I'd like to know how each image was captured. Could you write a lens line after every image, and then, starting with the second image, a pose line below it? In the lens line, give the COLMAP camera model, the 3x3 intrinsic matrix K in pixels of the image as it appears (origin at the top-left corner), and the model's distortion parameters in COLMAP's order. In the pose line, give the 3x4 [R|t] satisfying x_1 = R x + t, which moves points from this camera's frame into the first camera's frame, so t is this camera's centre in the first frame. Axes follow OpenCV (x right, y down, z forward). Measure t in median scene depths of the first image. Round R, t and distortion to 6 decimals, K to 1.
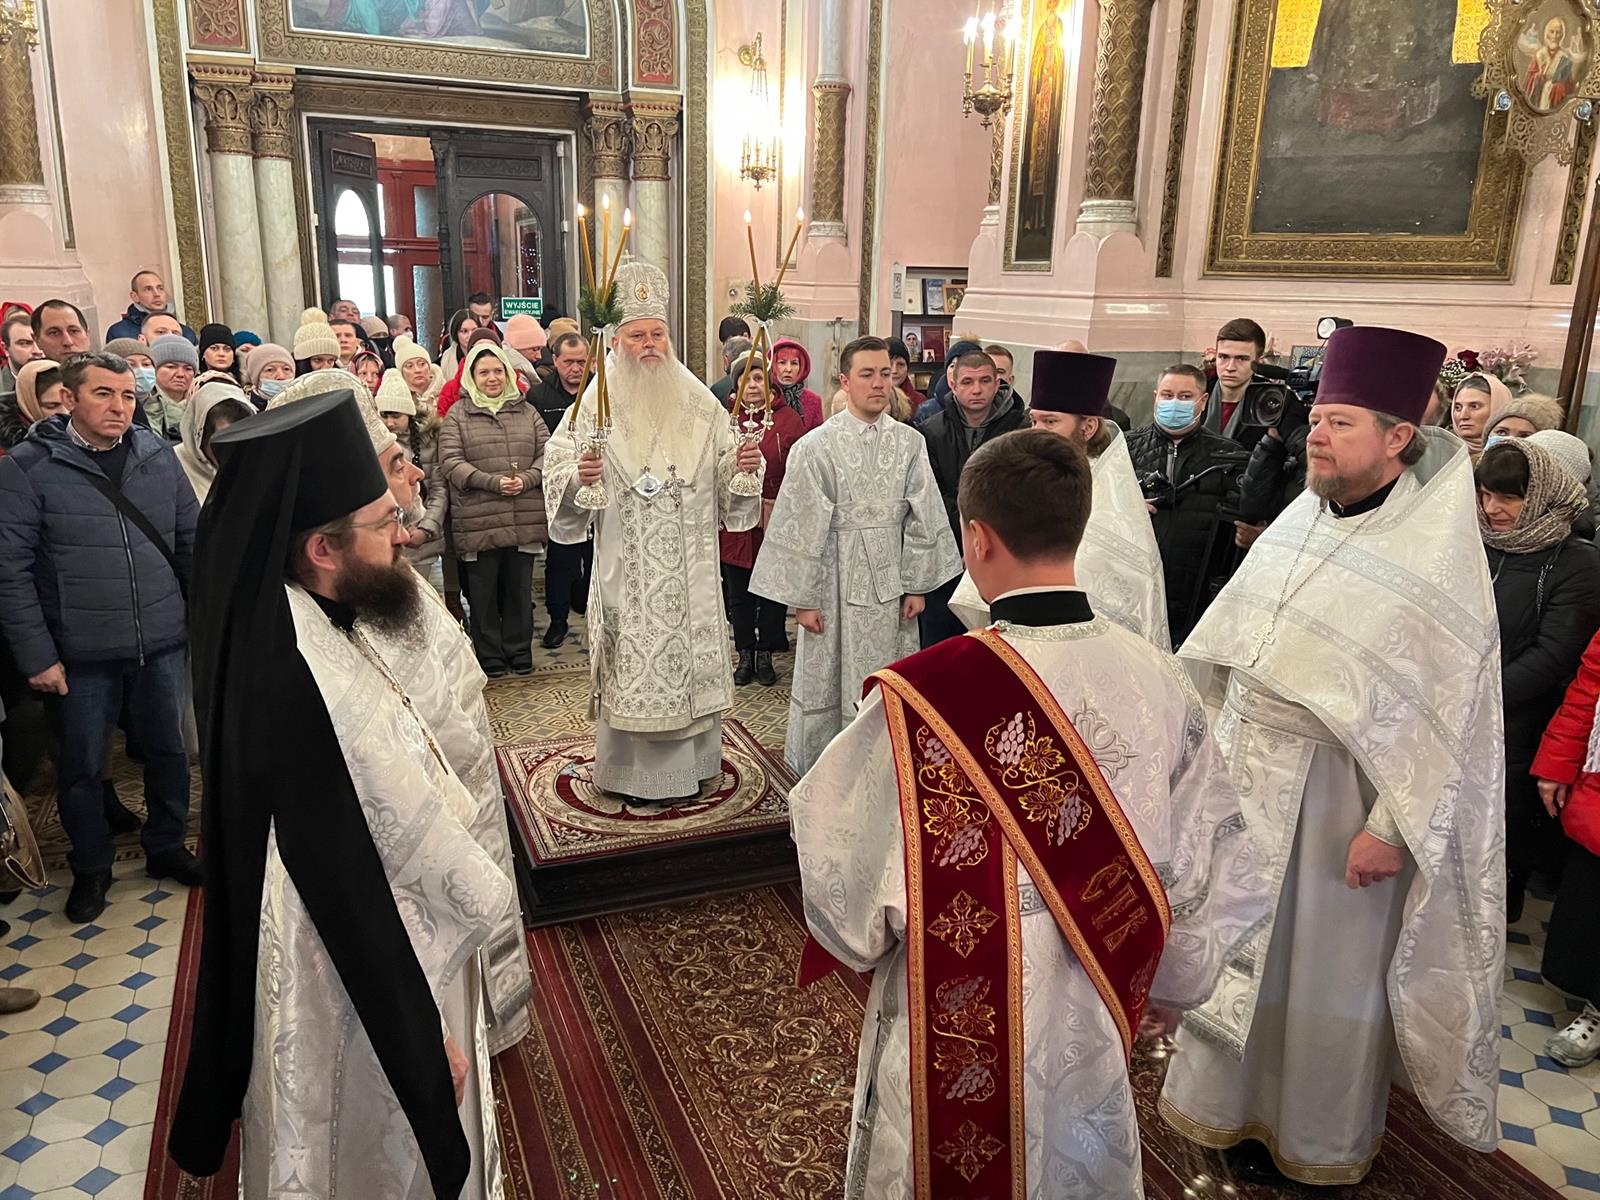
lens RADIAL K [[1203.5, 0, 797.6], [0, 1203.5, 597.4], [0, 0, 1]] dist [0.039461, -0.047505]
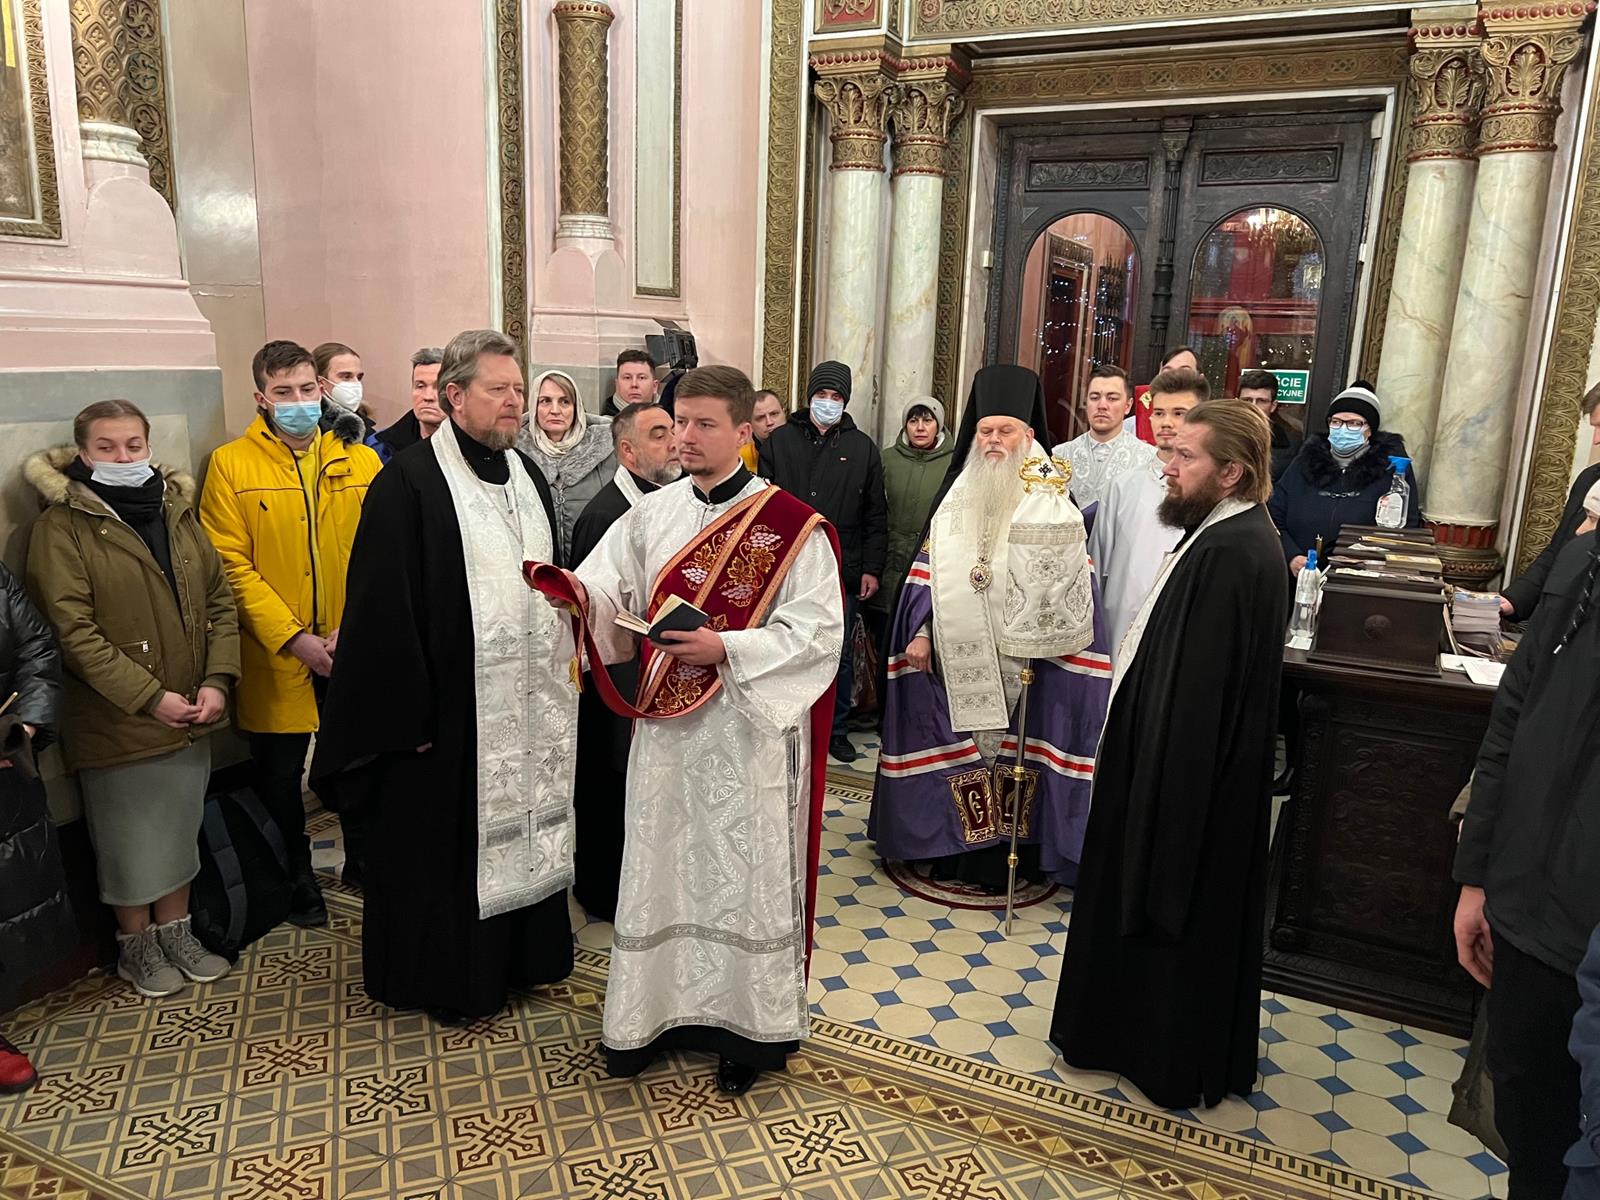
lens RADIAL K [[1203.5, 0, 792.5], [0, 1203.5, 602.5], [0, 0, 1]] dist [0.039461, -0.047505]
pose [[0.685075, 0.151161, -0.712617, 0.110323], [-0.202309, 0.979232, 0.013225, -0.138473], [0.699816, 0.135109, 0.701429, 0.639190]]
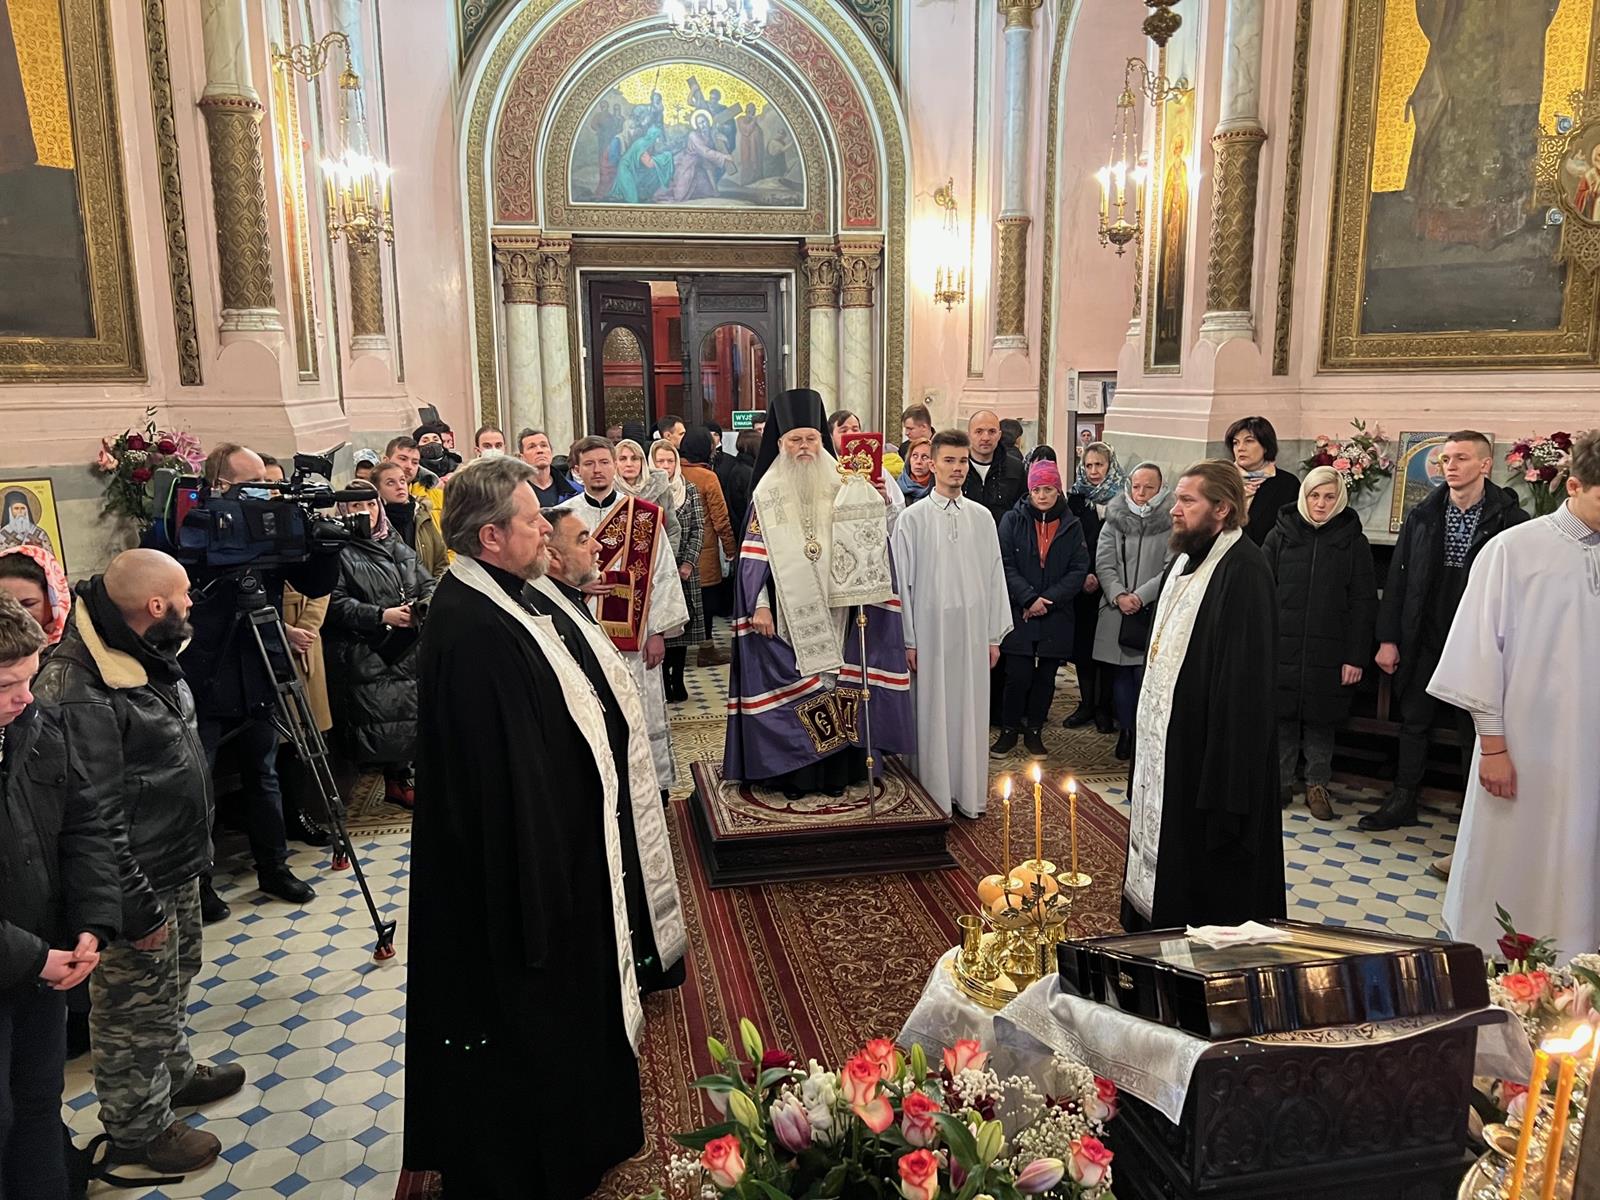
lens RADIAL K [[1203.5, 0, 794.5], [0, 1203.5, 604.2], [0, 0, 1]] dist [0.039461, -0.047505]
pose [[0.978957, 0.004730, -0.204012, 0.086286], [-0.021078, 0.996728, -0.078036, 0.046345], [0.202975, 0.080694, 0.975853, -0.178826]]
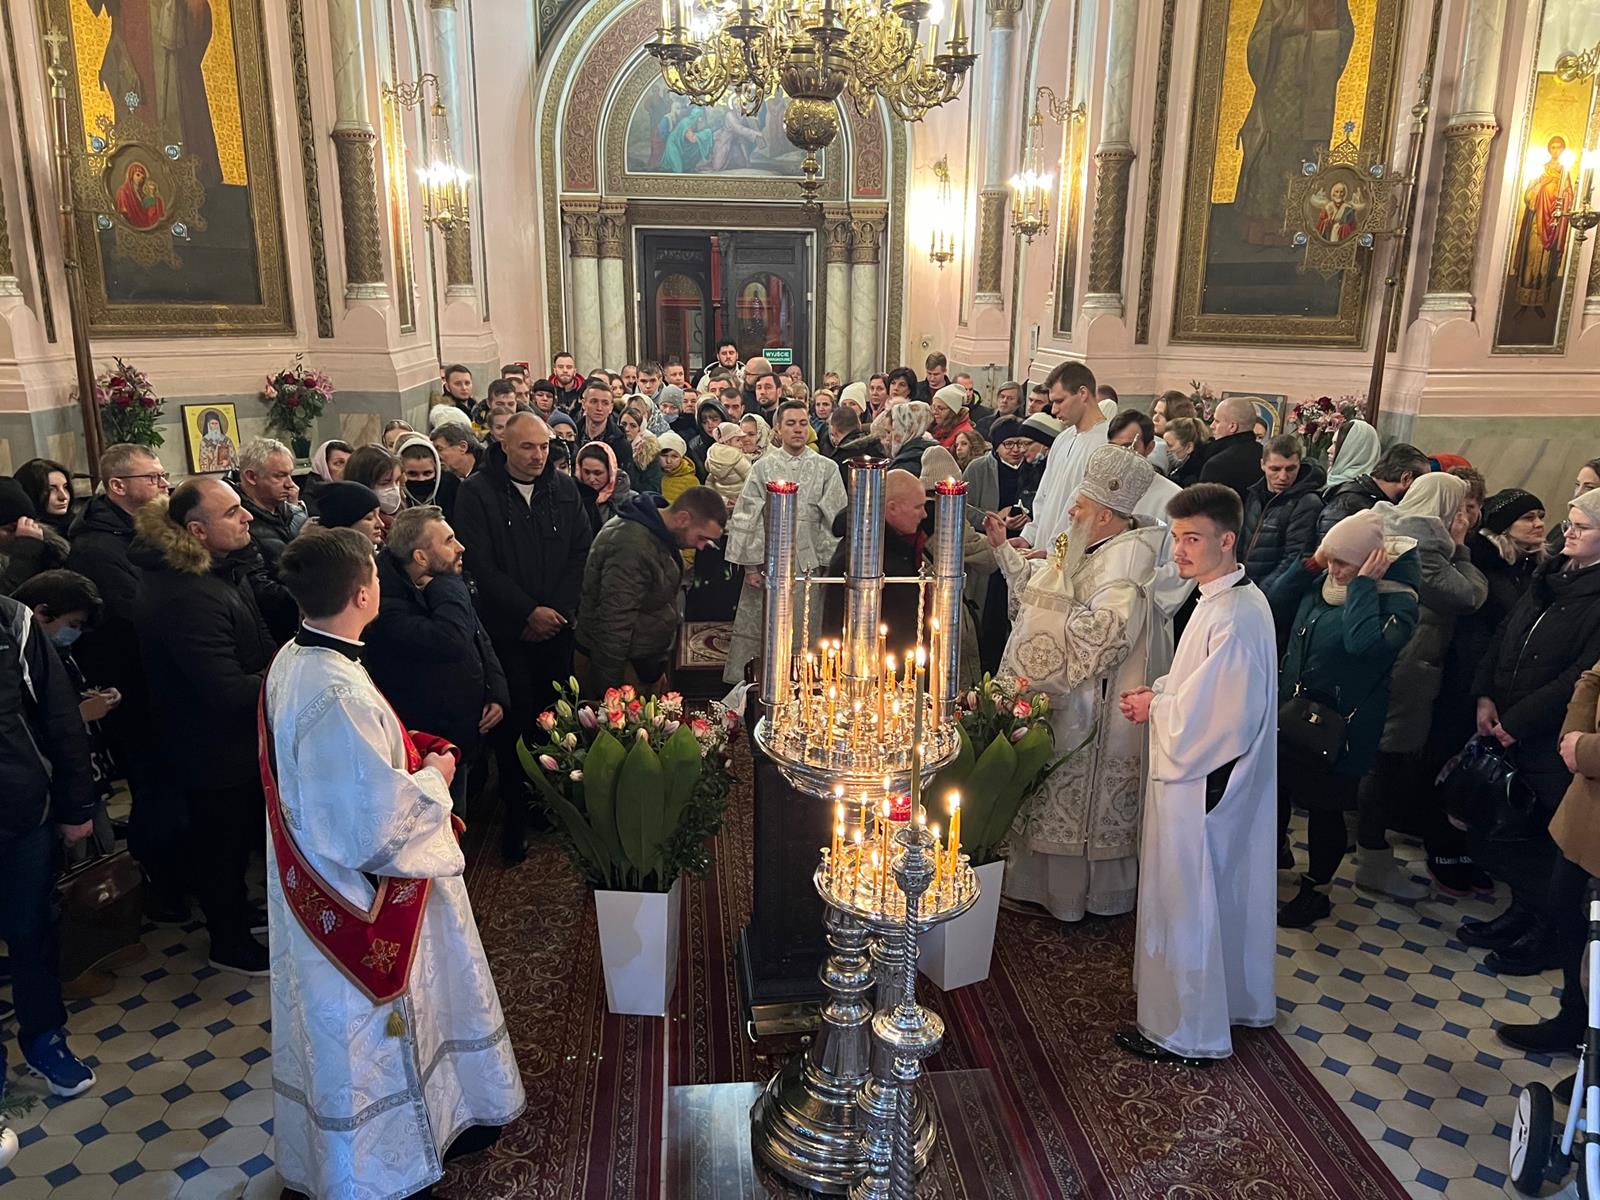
lens RADIAL K [[1203.5, 0, 811.6], [0, 1203.5, 619.9], [0, 0, 1]] dist [0.039461, -0.047505]
pose [[0.960290, 0.060433, -0.272379, 0.328212], [-0.061089, 0.998114, 0.006077, 0.082117], [0.272232, 0.010803, 0.962171, -0.500400]]
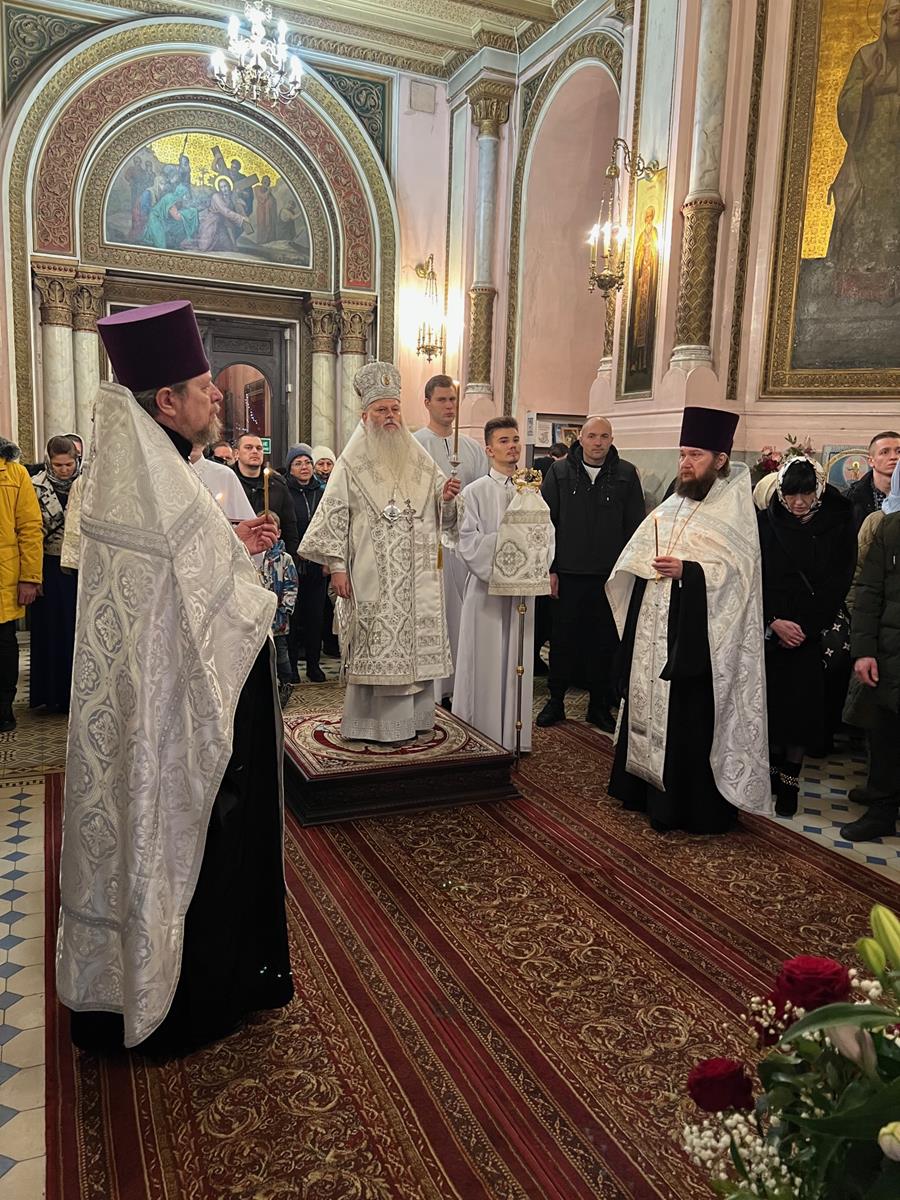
lens RADIAL K [[902.6, 0, 450.1], [0, 902.6, 606.4], [0, 0, 1]] dist [0.039461, -0.047505]
pose [[0.999499, 0.004437, 0.031346, -0.060623], [-0.000957, 0.993911, -0.110178, 0.093948], [-0.031644, 0.110093, 0.993417, -0.027091]]
